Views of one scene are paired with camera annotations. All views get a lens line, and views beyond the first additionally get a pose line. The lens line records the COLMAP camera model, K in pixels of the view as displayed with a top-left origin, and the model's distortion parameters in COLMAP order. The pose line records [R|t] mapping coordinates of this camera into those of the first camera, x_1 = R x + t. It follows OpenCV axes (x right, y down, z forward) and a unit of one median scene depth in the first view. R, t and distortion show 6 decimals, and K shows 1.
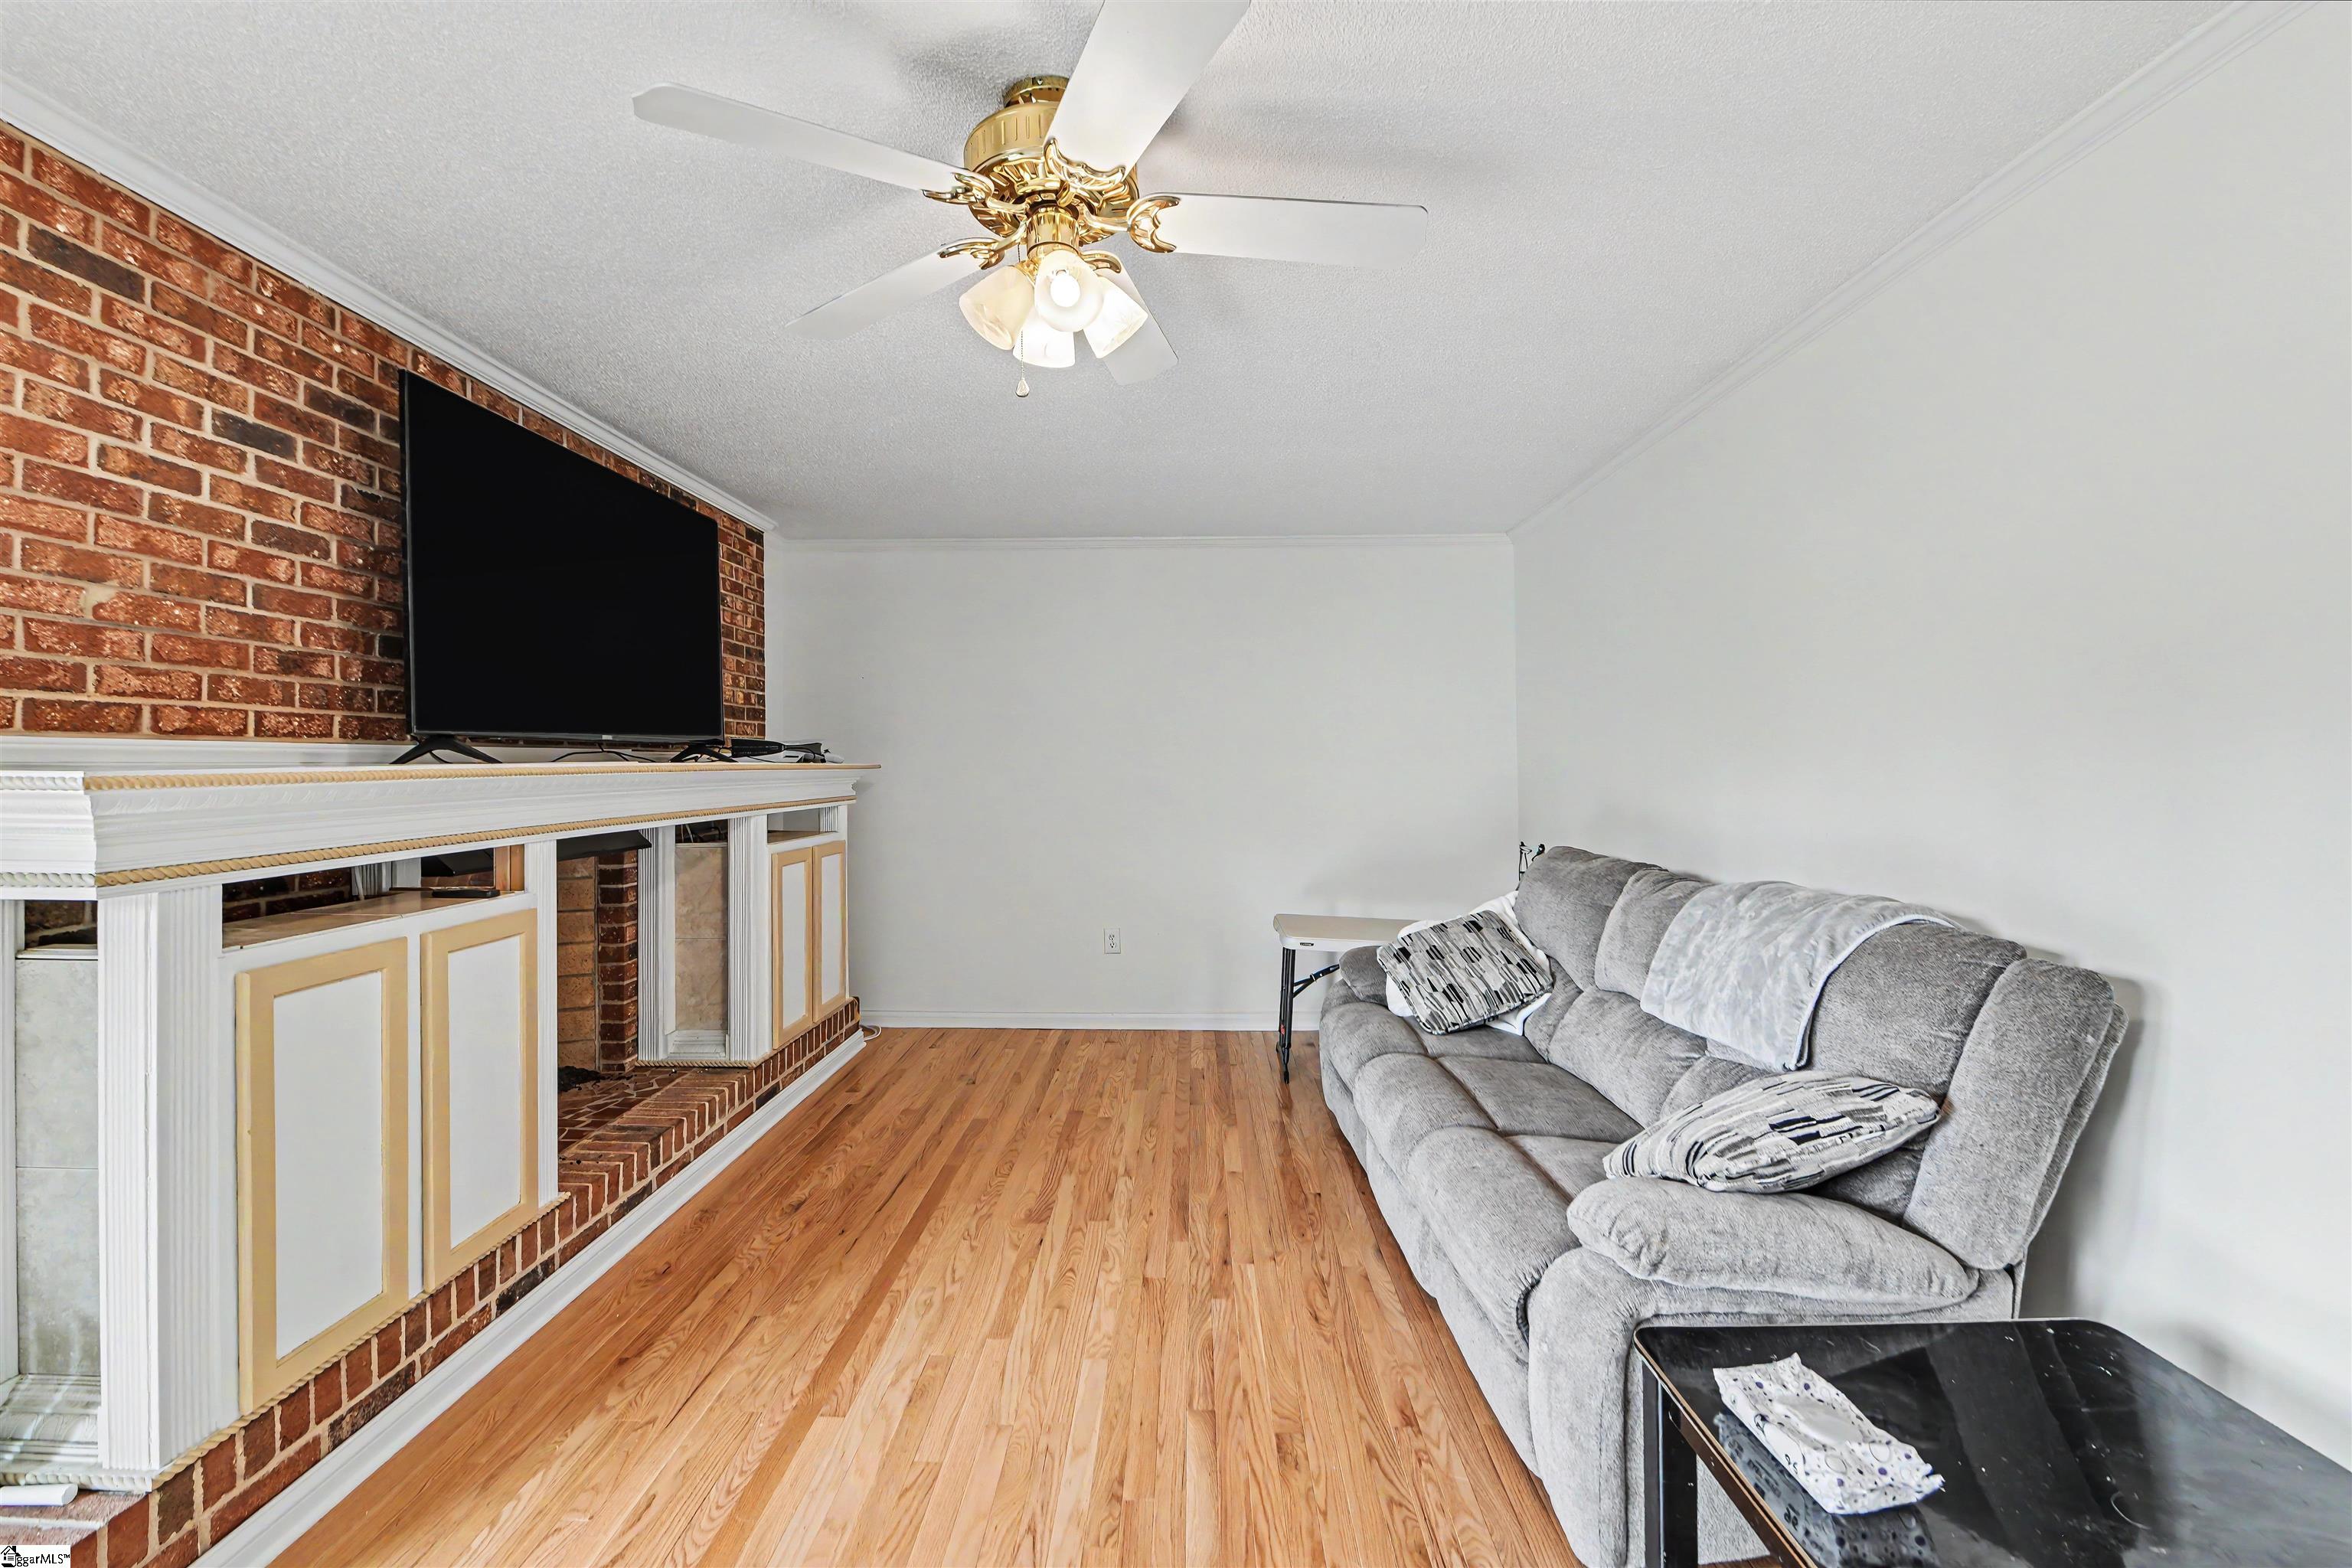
lens RADIAL K [[987.8, 0, 1164.2], [0, 987.8, 750.5], [0, 0, 1]] dist [-0.011601, -0.002592]
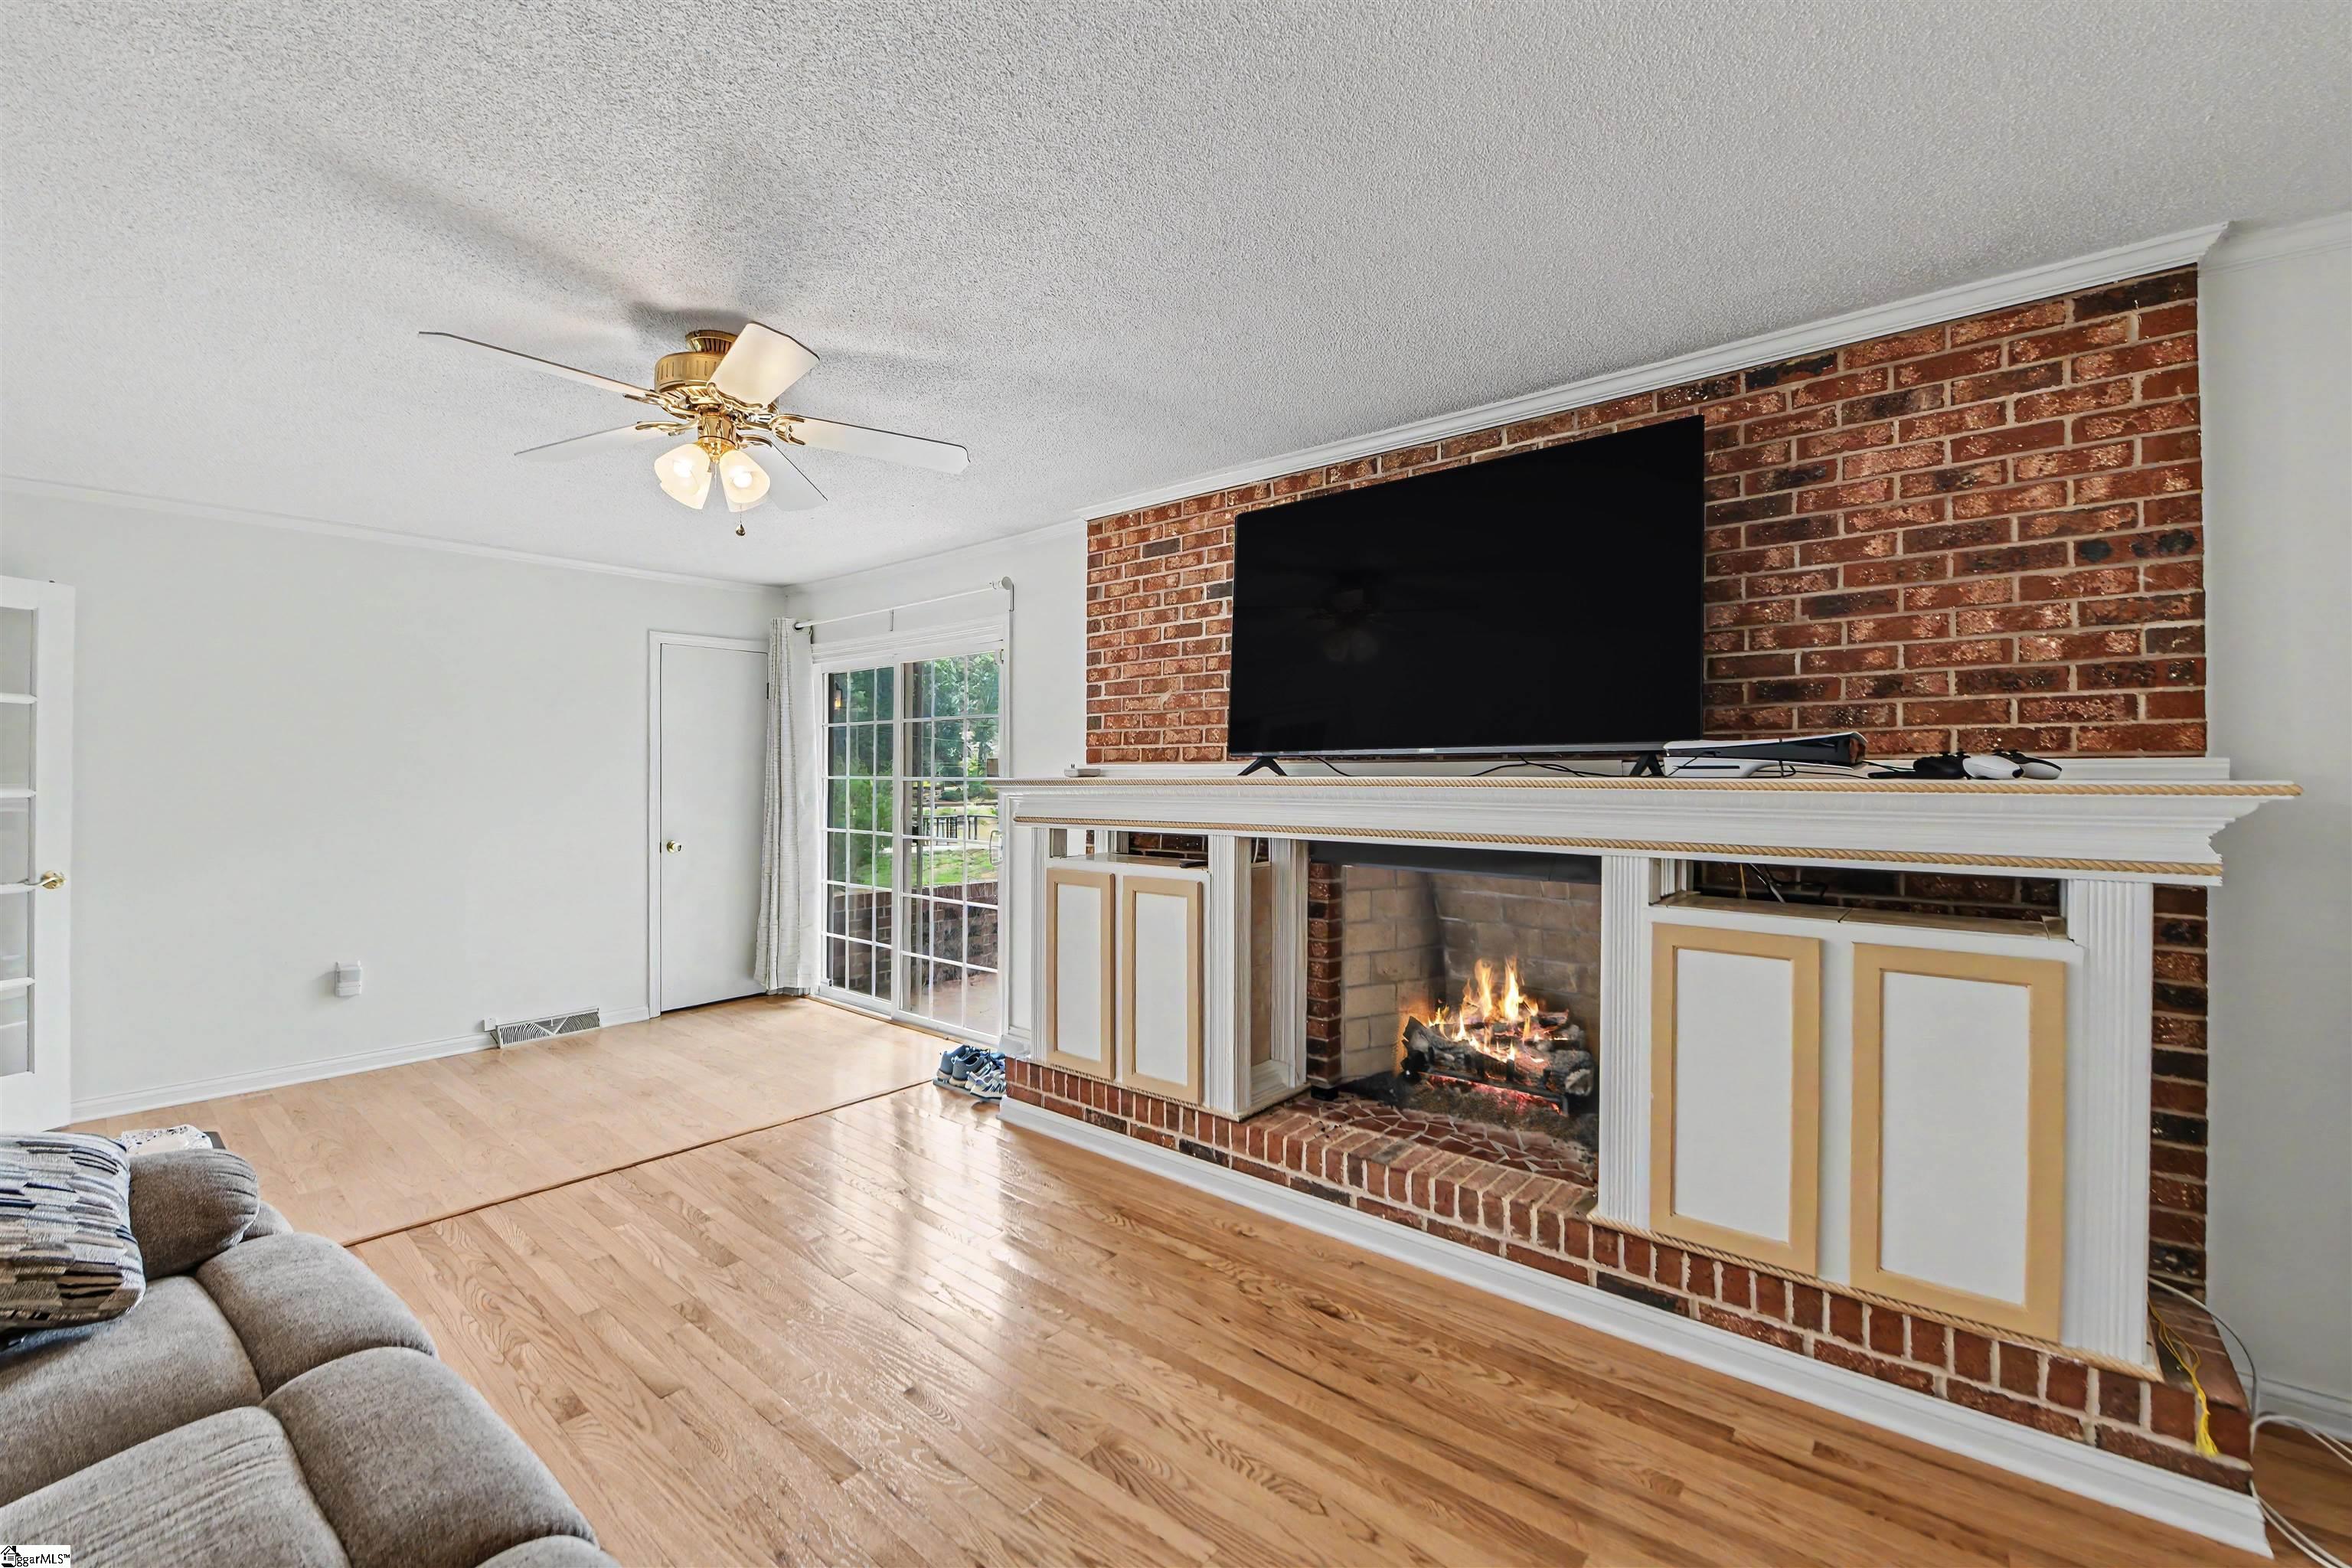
lens RADIAL K [[978.4, 0, 1169.2], [0, 978.4, 772.0], [0, 0, 1]] dist [-0.010884, -0.000253]
pose [[-0.628686, -0.003292, -0.777652, 0.461867], [0.007710, 0.999916, -0.010466, 0.021447], [0.777621, -0.012576, -0.628607, 1.870386]]
